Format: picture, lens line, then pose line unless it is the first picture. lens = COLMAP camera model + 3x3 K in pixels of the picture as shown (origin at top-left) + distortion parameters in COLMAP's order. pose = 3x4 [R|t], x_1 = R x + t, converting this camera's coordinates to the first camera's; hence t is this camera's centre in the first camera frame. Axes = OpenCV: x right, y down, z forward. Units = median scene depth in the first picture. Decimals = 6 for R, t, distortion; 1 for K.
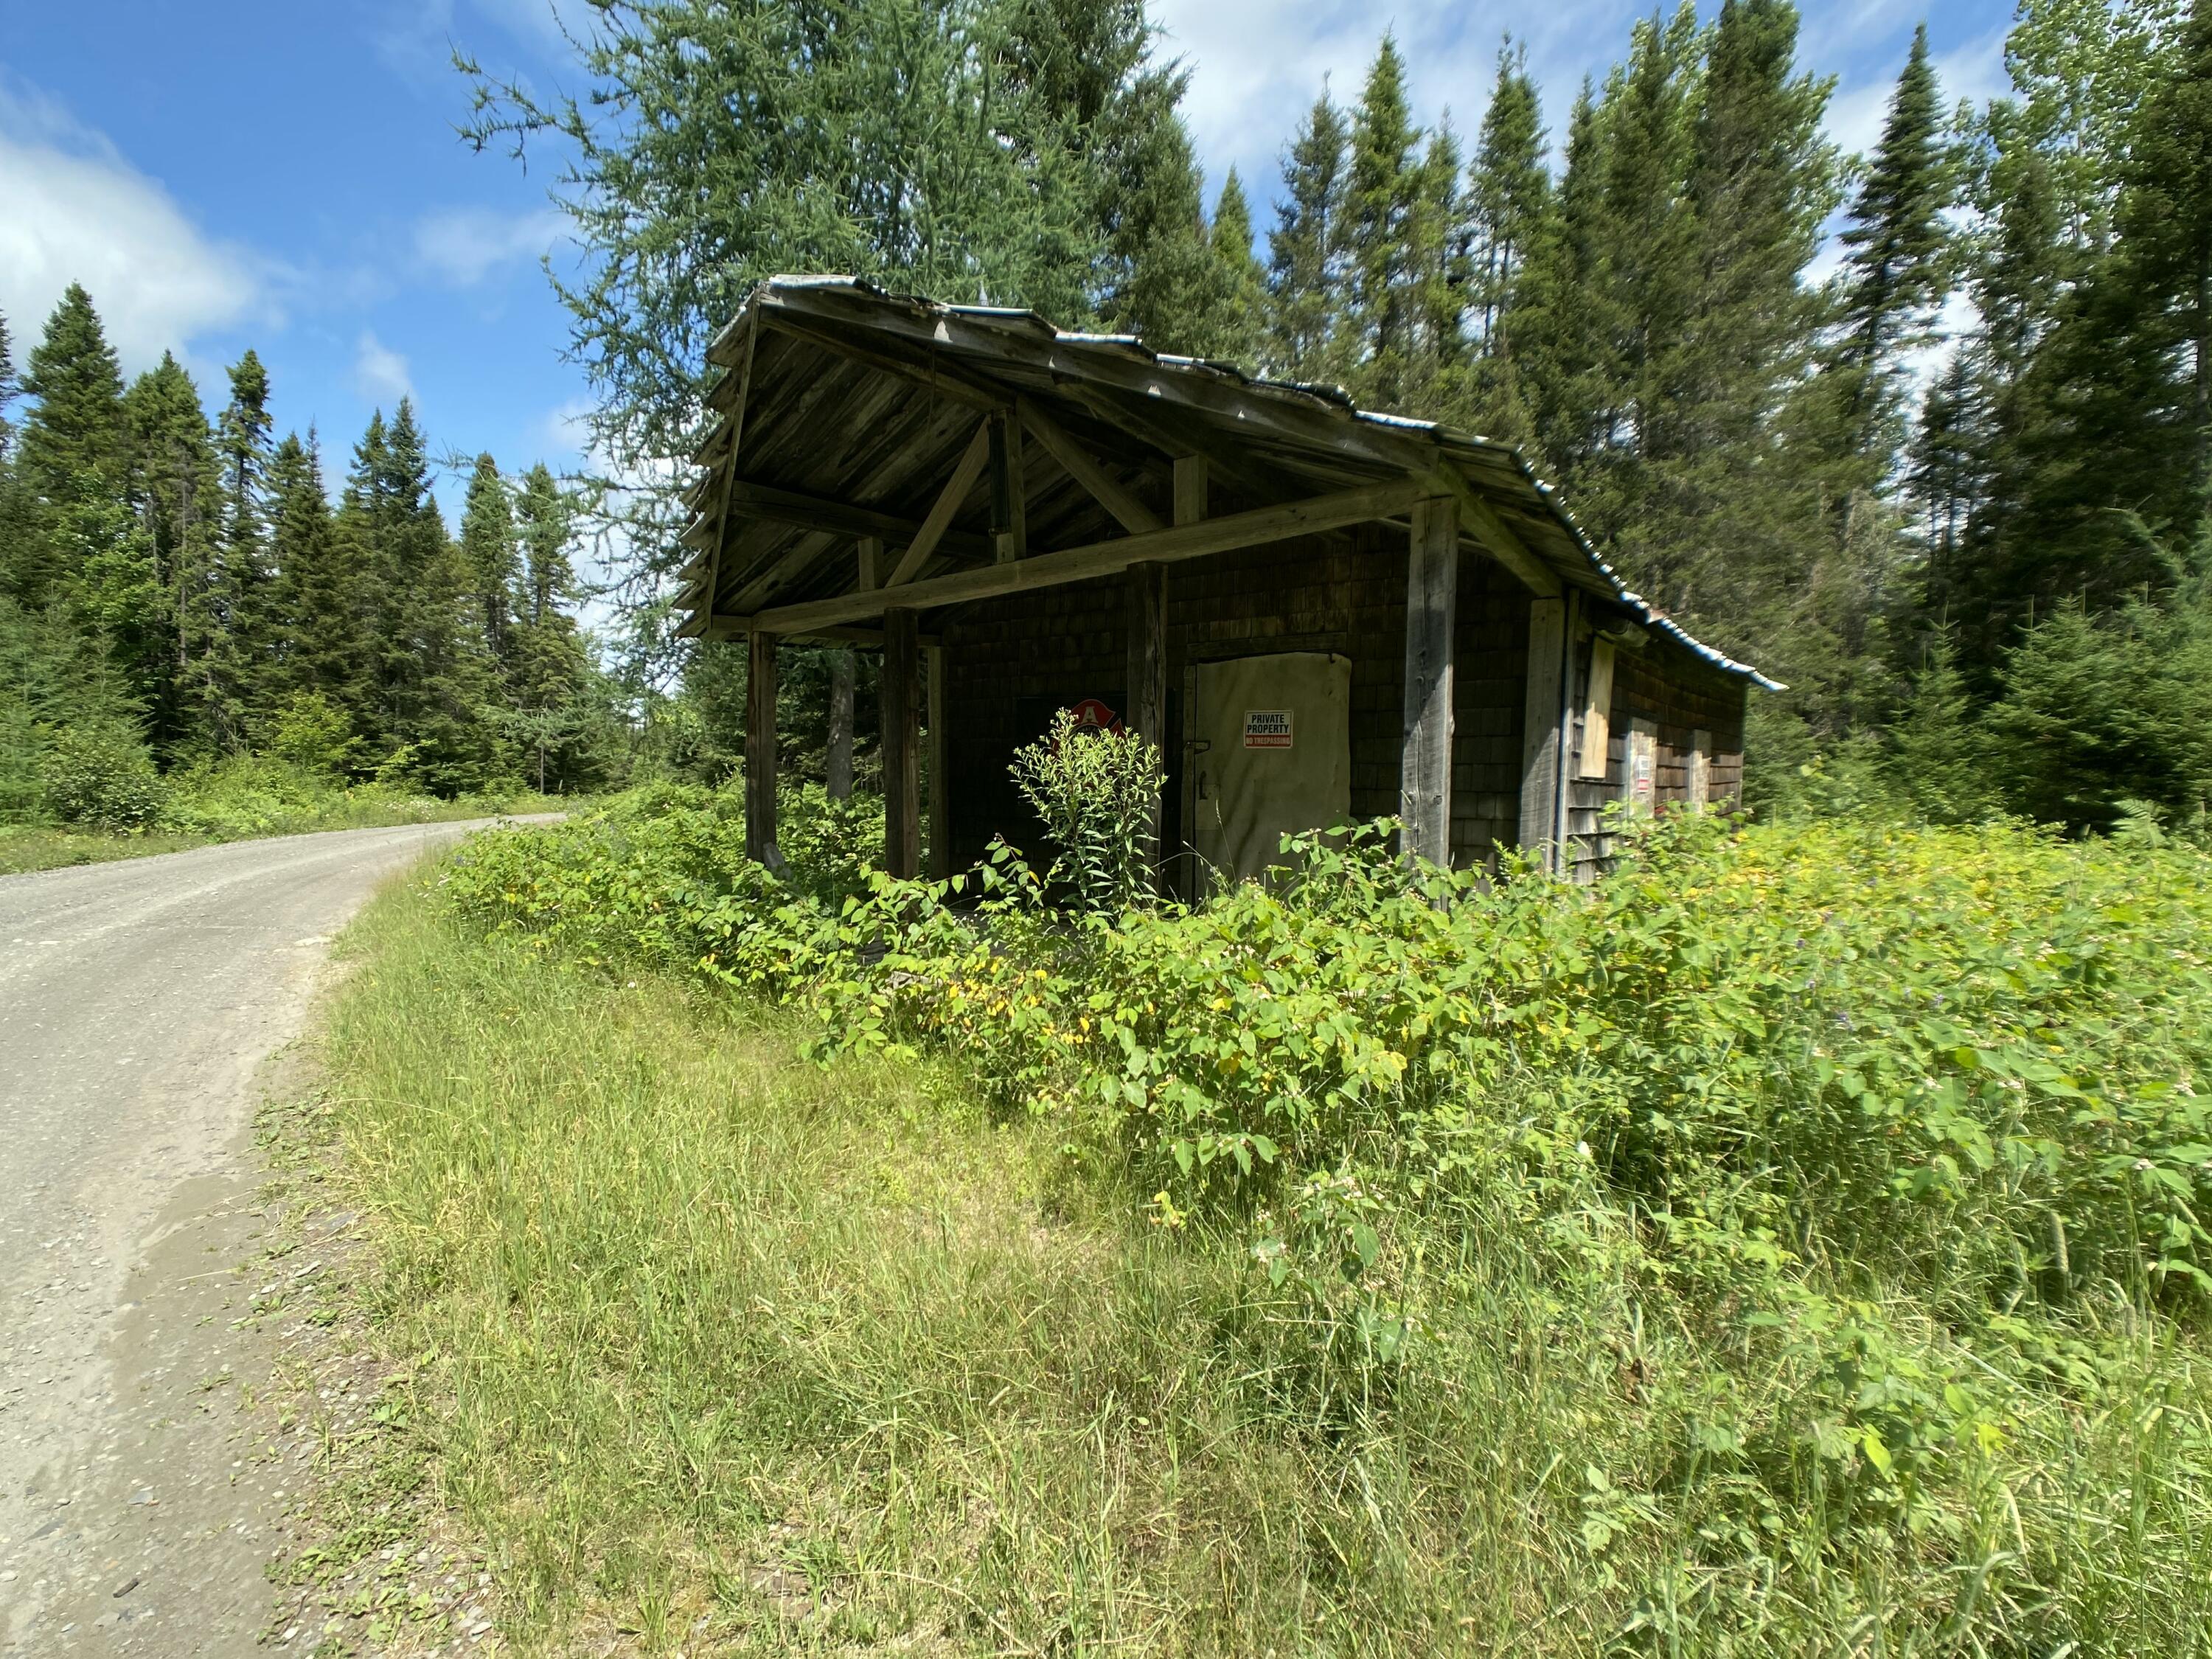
lens RADIAL K [[1149.9, 0, 1111.3], [0, 1149.9, 832.7], [0, 0, 1]] dist [-0.011994, 0.007955]
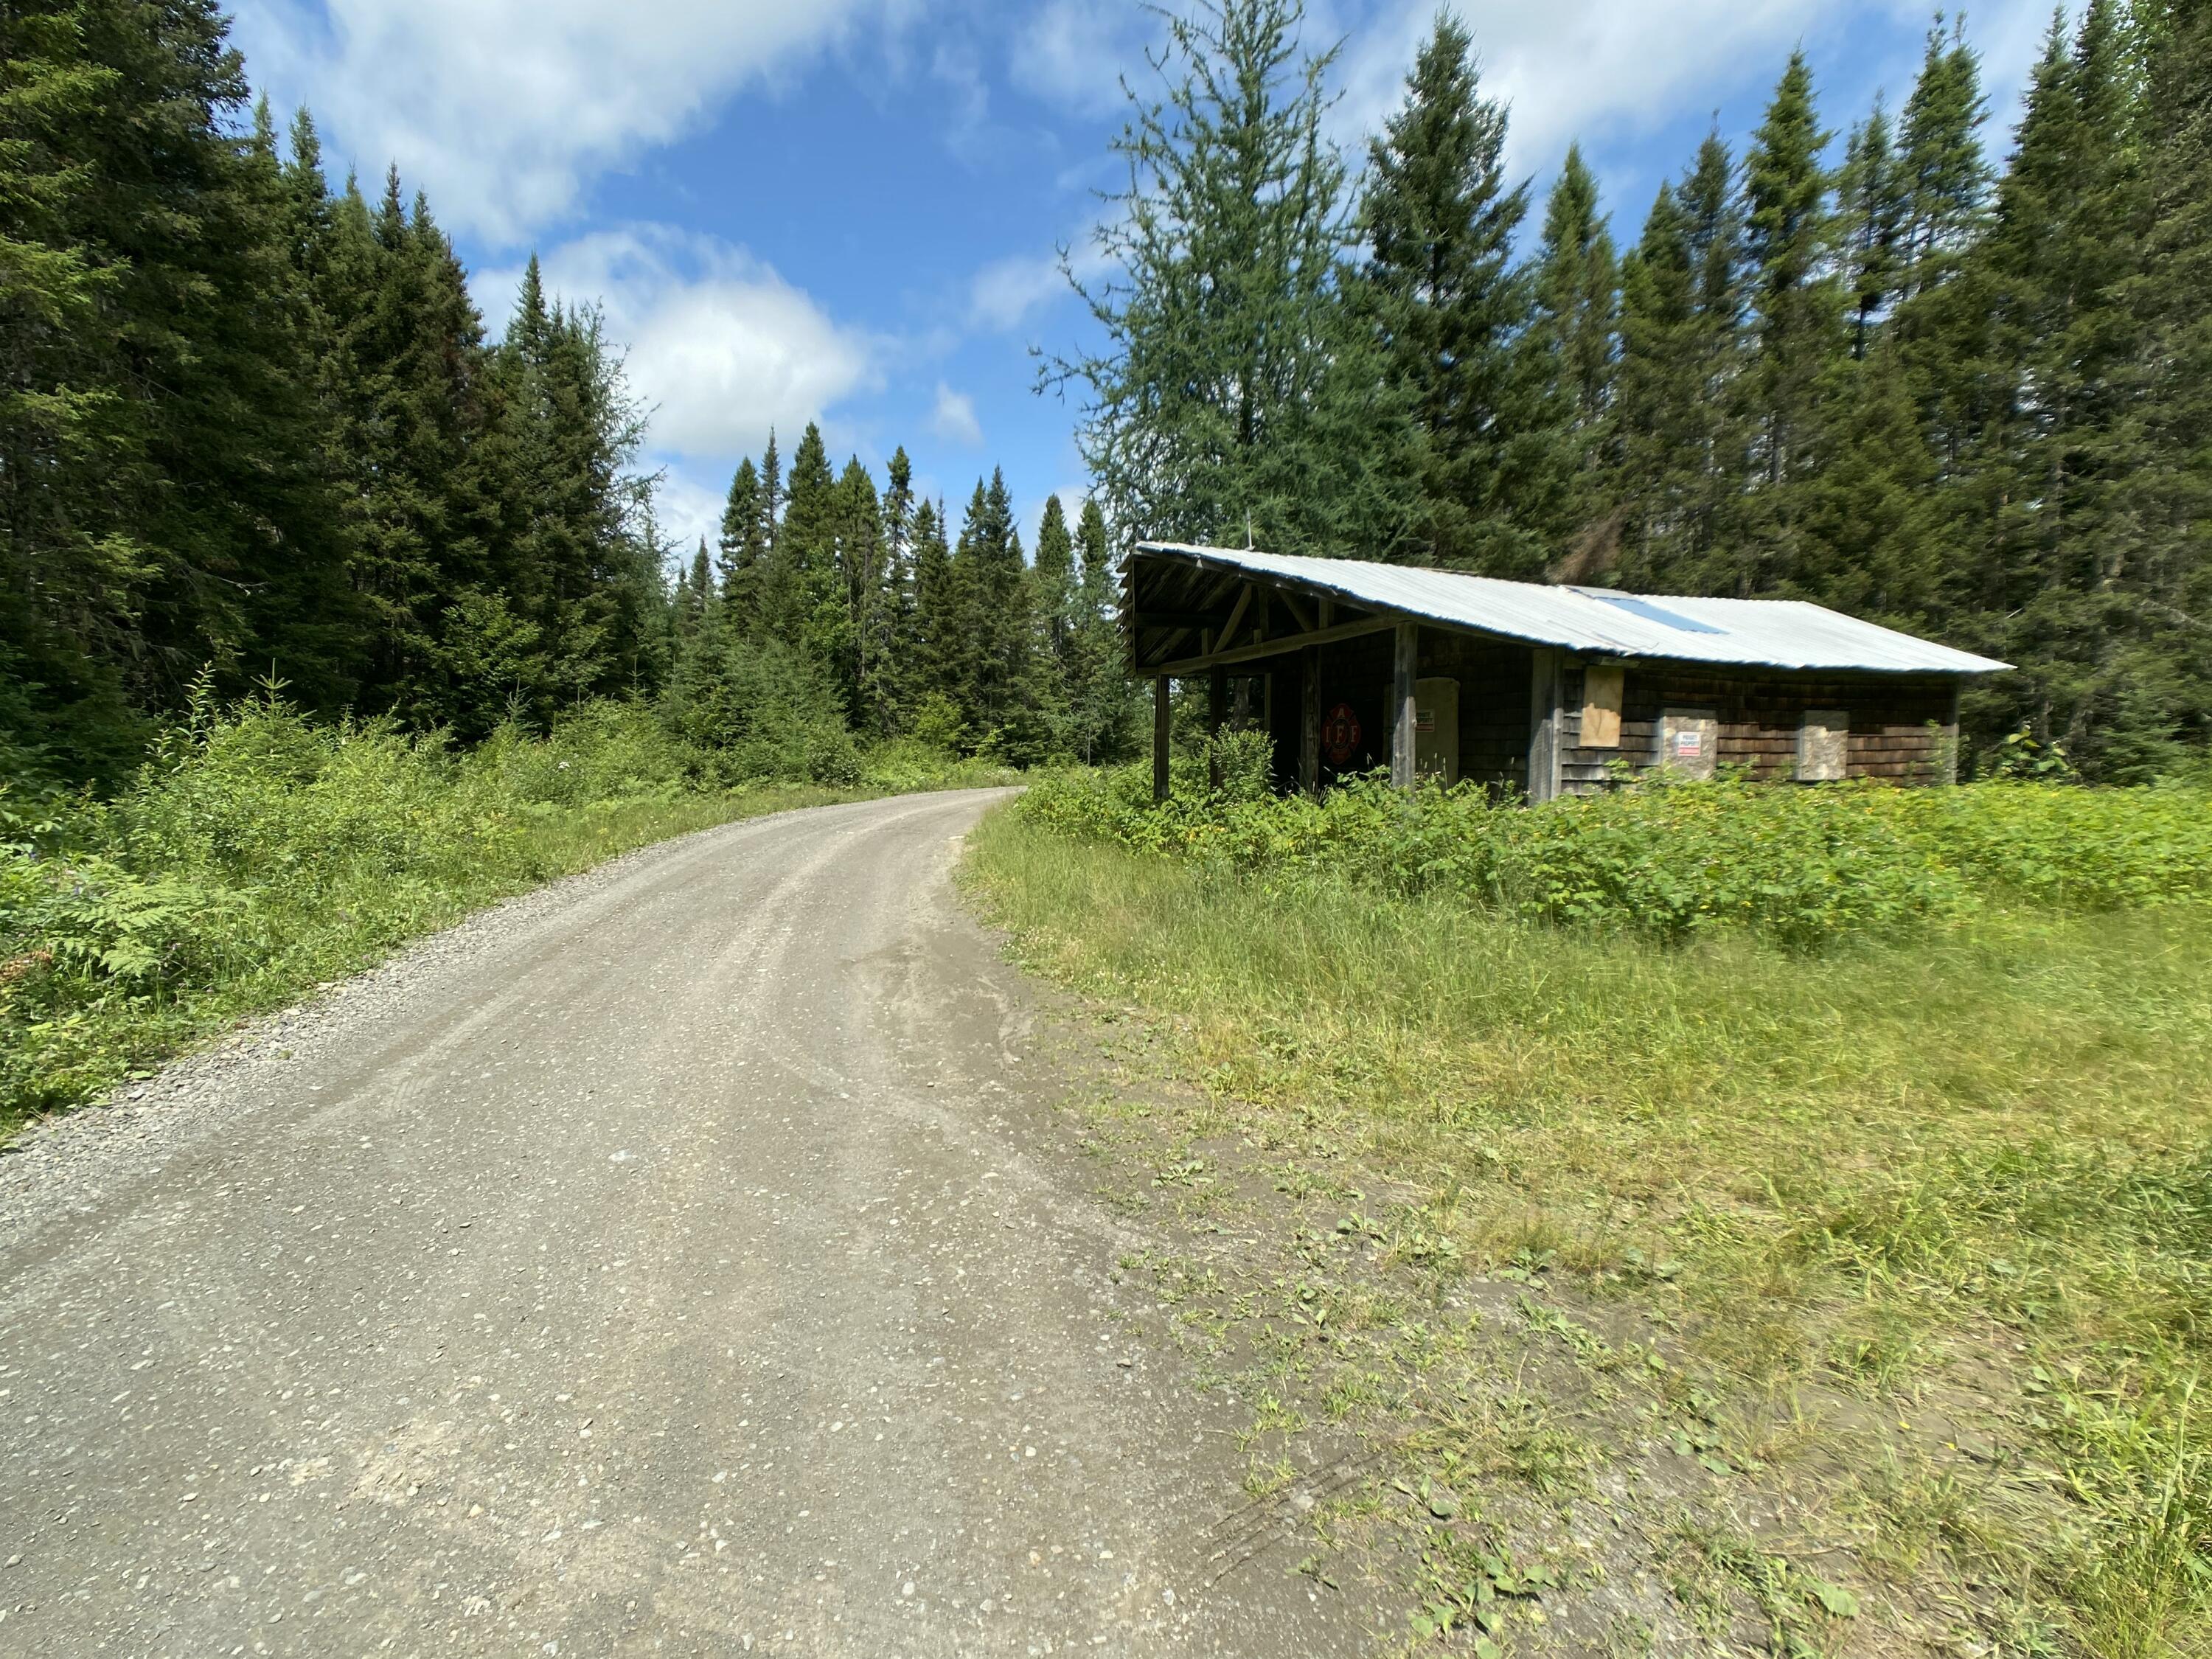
lens RADIAL K [[1678.7, 0, 1106.0], [0, 1678.7, 825.3], [0, 0, 1]] dist [0.004502, -0.005169]
pose [[0.887162, 0.013874, -0.461250, 0.417888], [-0.016599, 0.999861, -0.001850, 0.038544], [0.461160, 0.009297, 0.887268, -0.701013]]
